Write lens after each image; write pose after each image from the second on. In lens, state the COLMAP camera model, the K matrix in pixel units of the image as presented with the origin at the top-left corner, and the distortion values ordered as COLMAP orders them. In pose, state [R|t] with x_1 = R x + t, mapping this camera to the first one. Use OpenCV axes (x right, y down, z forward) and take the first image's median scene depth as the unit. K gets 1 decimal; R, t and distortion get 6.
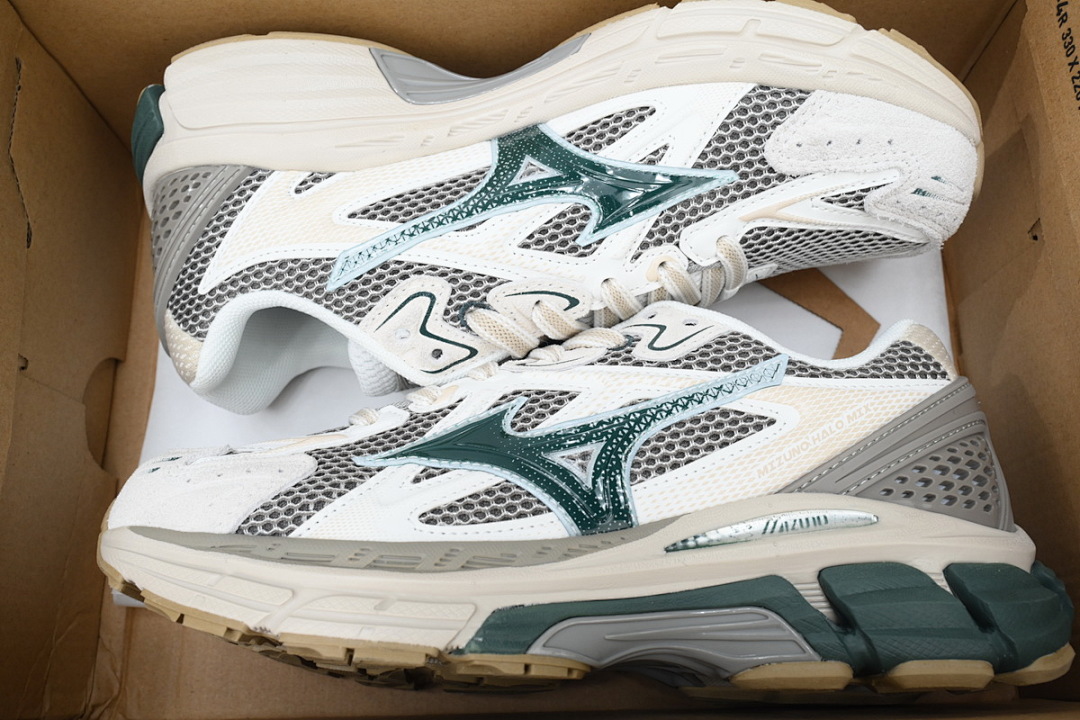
lens RADIAL K [[936.5, 0, 540.0], [0, 936.5, 360.0], [0, 0, 1]] dist [0.004016, -0.000599]
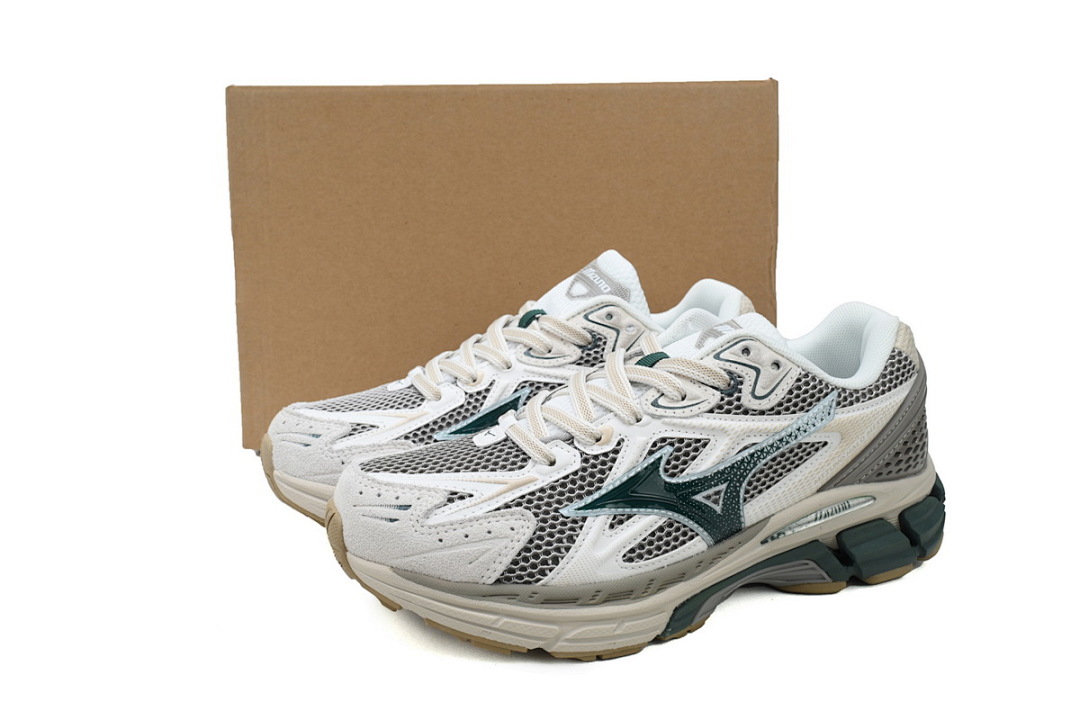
lens RADIAL K [[936.5, 0, 540.0], [0, 936.5, 360.0], [0, 0, 1]] dist [0.004016, -0.000599]
pose [[0.943076, -0.112229, 0.313070, -0.652312], [-0.089790, 0.820466, 0.564600, -0.874347], [-0.320228, -0.560571, 0.763684, 0.087380]]
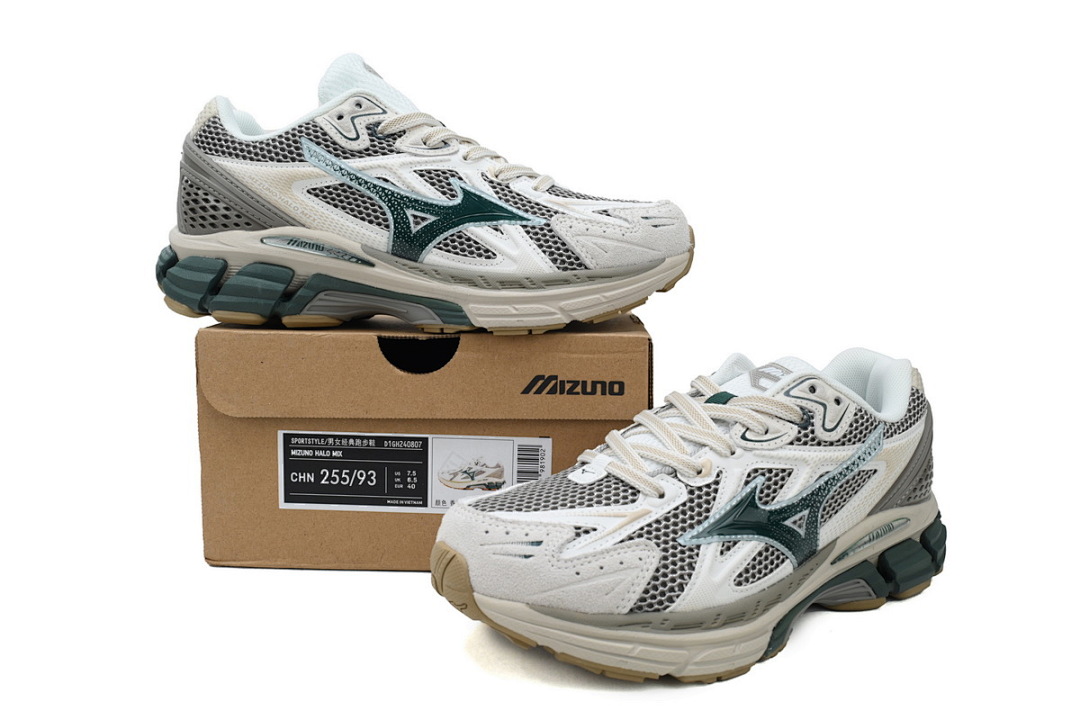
lens RADIAL K [[936.5, 0, 540.0], [0, 936.5, 360.0], [0, 0, 1]] dist [0.004016, -0.000599]
pose [[0.843940, -0.092328, 0.528432, -1.152694], [-0.201414, 0.858467, 0.471664, -0.796271], [-0.497189, -0.504490, 0.705898, 0.231828]]
